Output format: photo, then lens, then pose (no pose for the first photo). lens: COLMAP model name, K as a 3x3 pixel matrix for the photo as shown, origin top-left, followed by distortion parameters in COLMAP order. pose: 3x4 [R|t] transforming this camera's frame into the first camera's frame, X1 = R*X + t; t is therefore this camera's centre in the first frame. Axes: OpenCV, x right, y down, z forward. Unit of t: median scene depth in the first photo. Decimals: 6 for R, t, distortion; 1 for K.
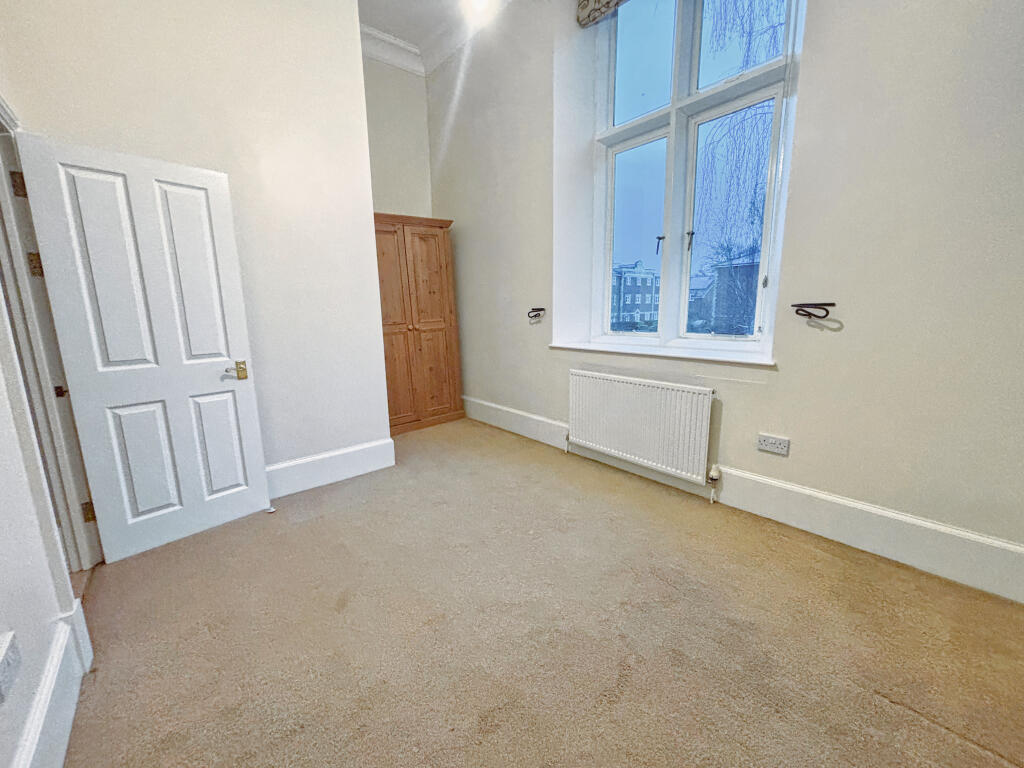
lens RADIAL K [[415.8, 0, 512.0], [0, 415.8, 384.0], [0, 0, 1]] dist [-0.001707, 0.000127]
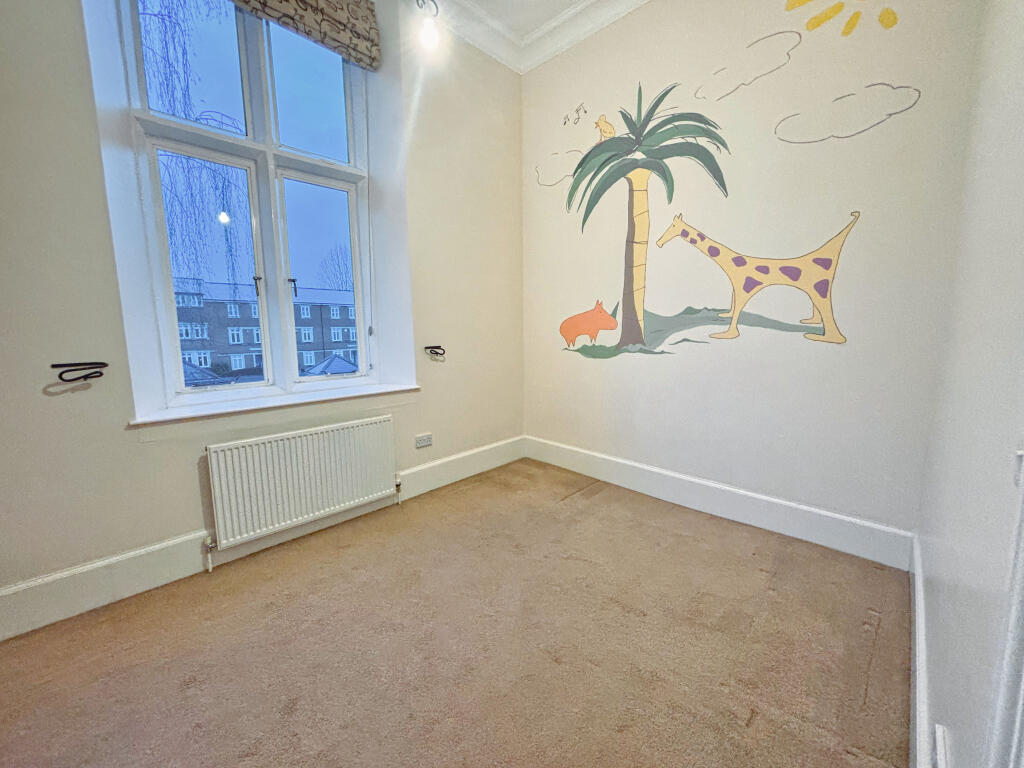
lens RADIAL K [[415.8, 0, 512.0], [0, 415.8, 384.0], [0, 0, 1]] dist [-0.001707, 0.000127]
pose [[-0.133198, -0.111814, 0.984762, -0.635791], [0.189181, 0.972478, 0.136007, -0.144779], [-0.972866, 0.204414, -0.108379, 0.612908]]
